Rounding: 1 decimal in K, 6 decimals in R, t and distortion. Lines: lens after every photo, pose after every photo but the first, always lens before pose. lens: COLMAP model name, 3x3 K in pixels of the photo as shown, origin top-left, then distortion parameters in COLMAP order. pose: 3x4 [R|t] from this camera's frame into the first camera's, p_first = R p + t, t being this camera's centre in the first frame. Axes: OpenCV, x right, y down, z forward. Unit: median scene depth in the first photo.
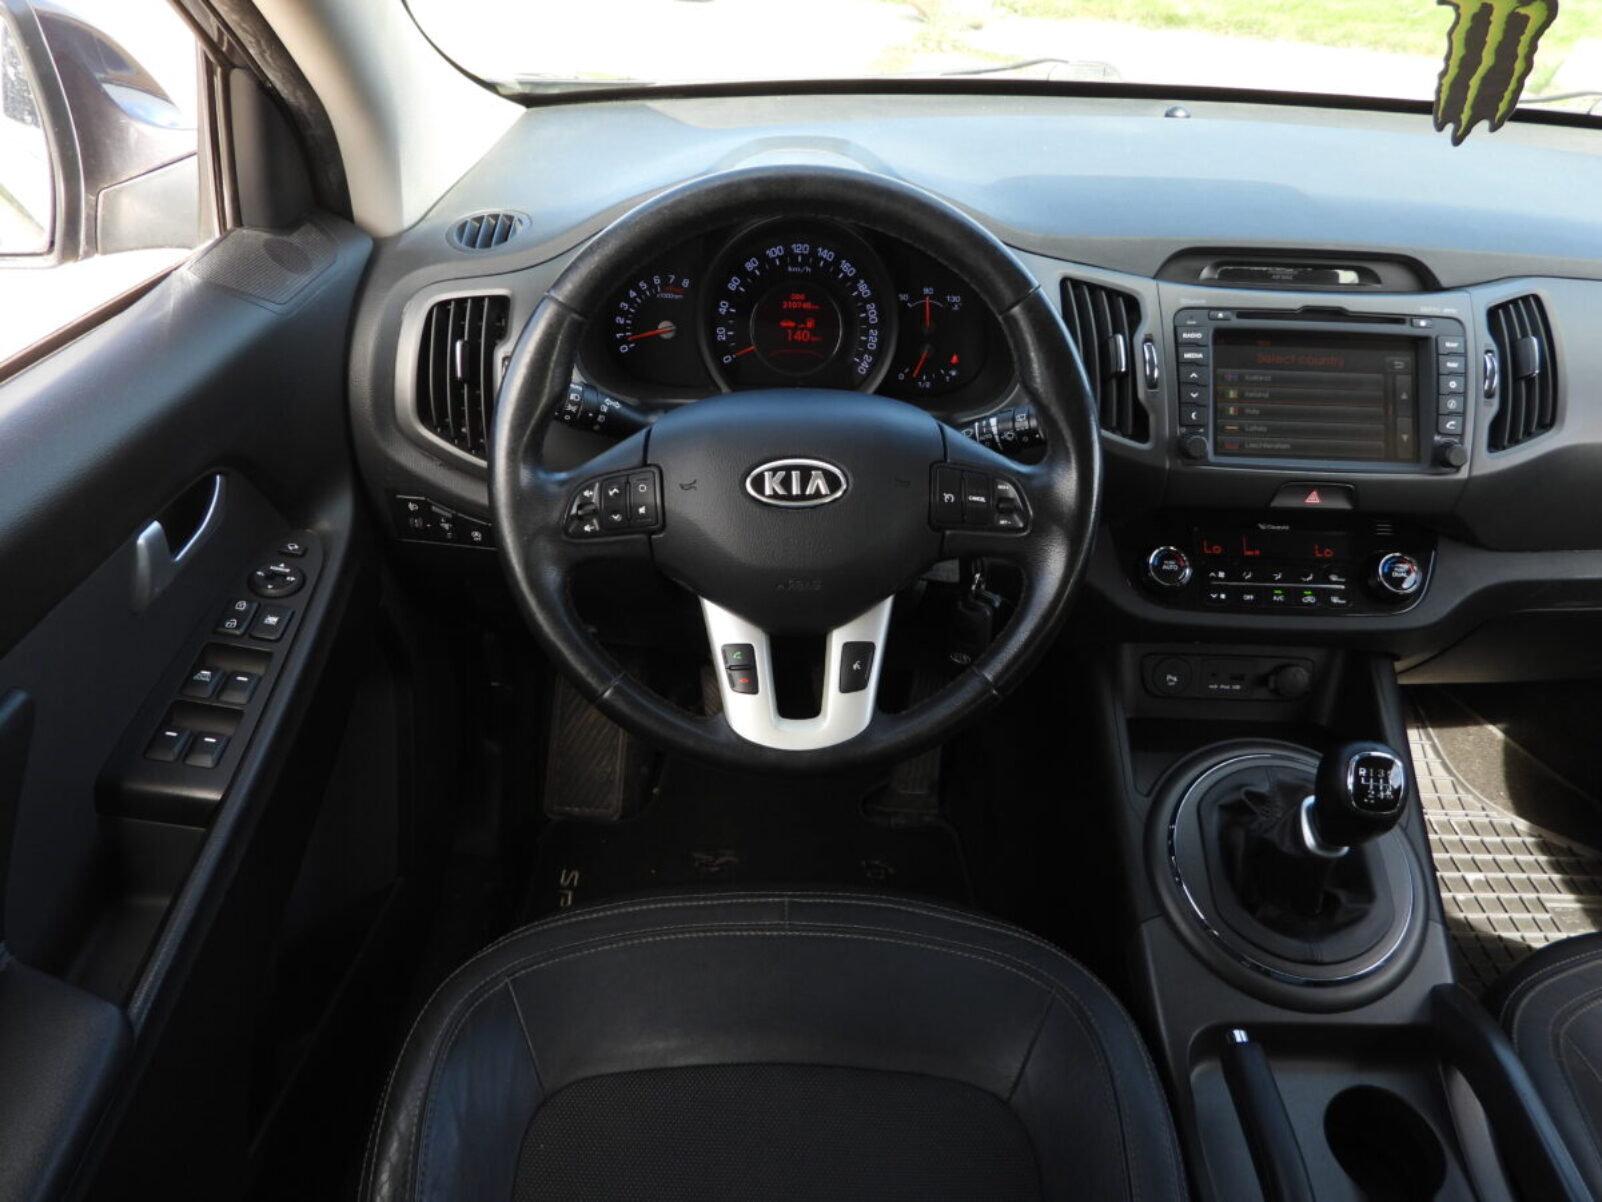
lens RADIAL K [[1148.7, 0, 801.0], [0, 1148.7, 601.0], [0, 0, 1]] dist [-0.013475, 0.009803]
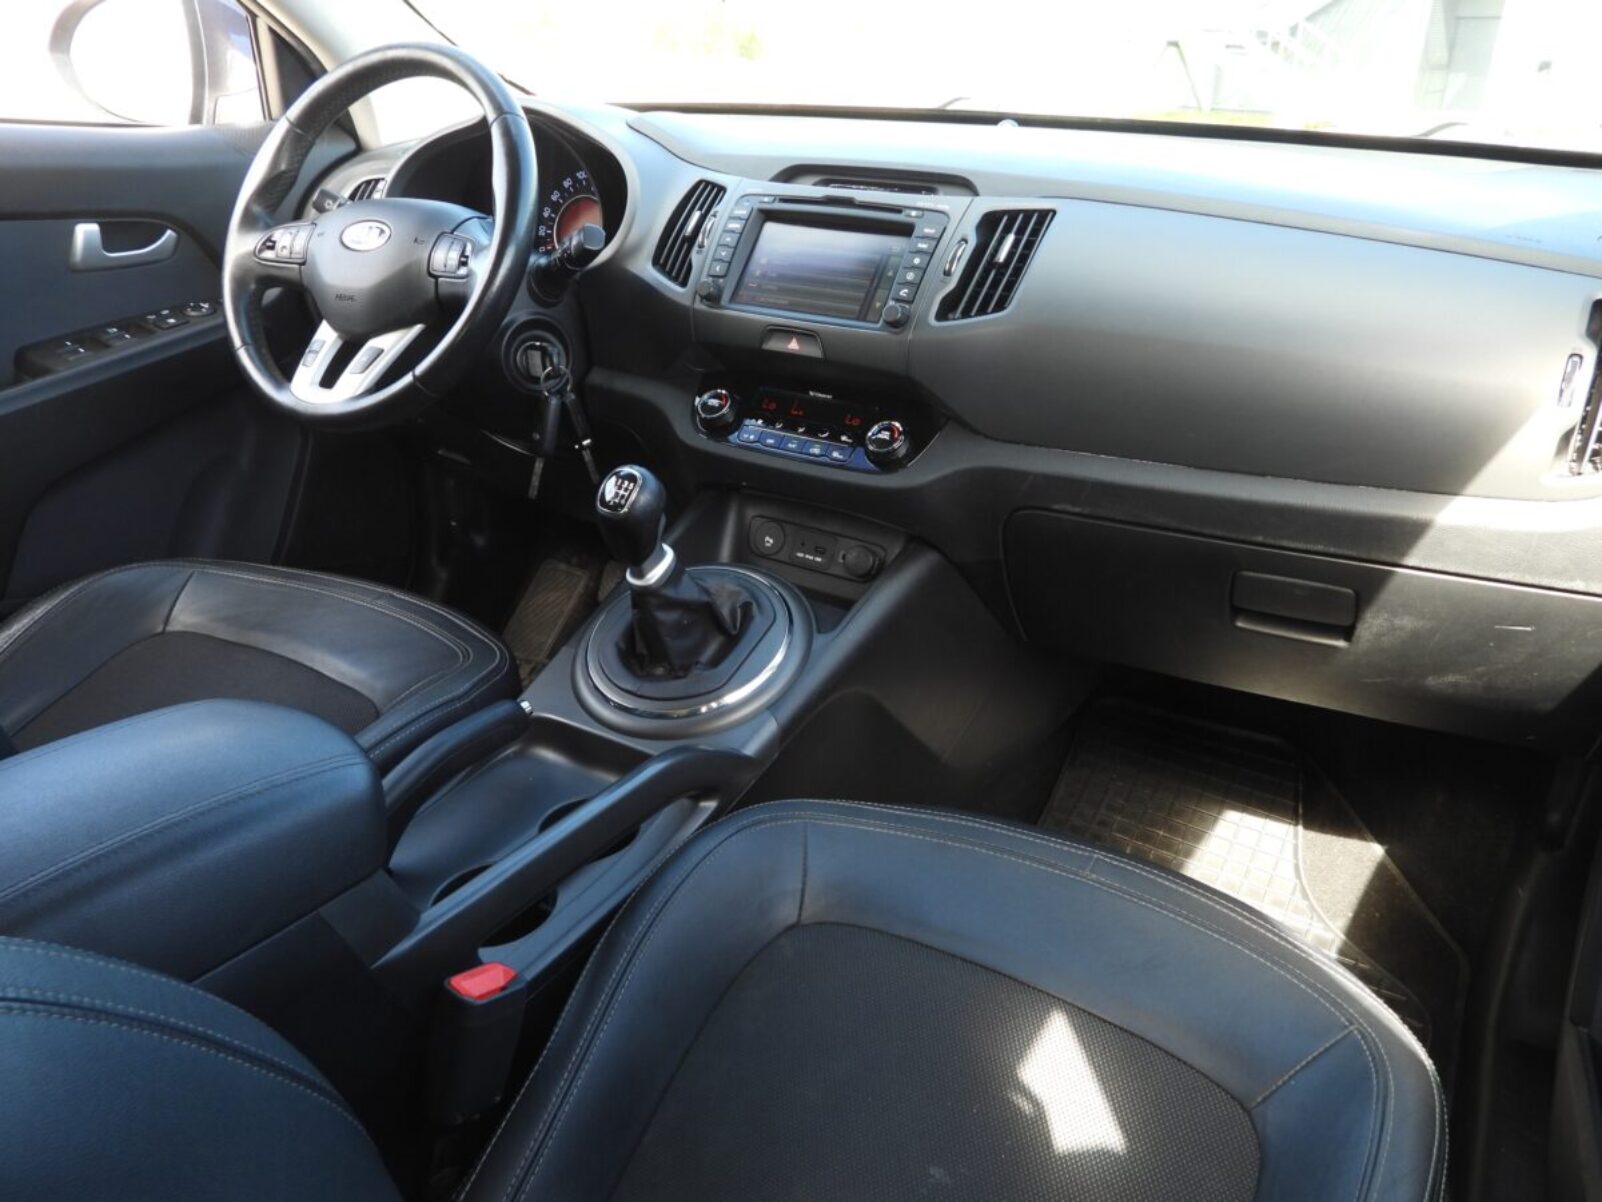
lens RADIAL K [[1197.6, 0, 801.0], [0, 1197.6, 601.0], [0, 0, 1]] dist [-0.007899, 0.000596]
pose [[0.853969, 0.202244, -0.479410, 1.101904], [-0.298053, 0.945364, -0.132107, 0.321499], [0.426499, 0.255705, 0.867591, 0.000113]]
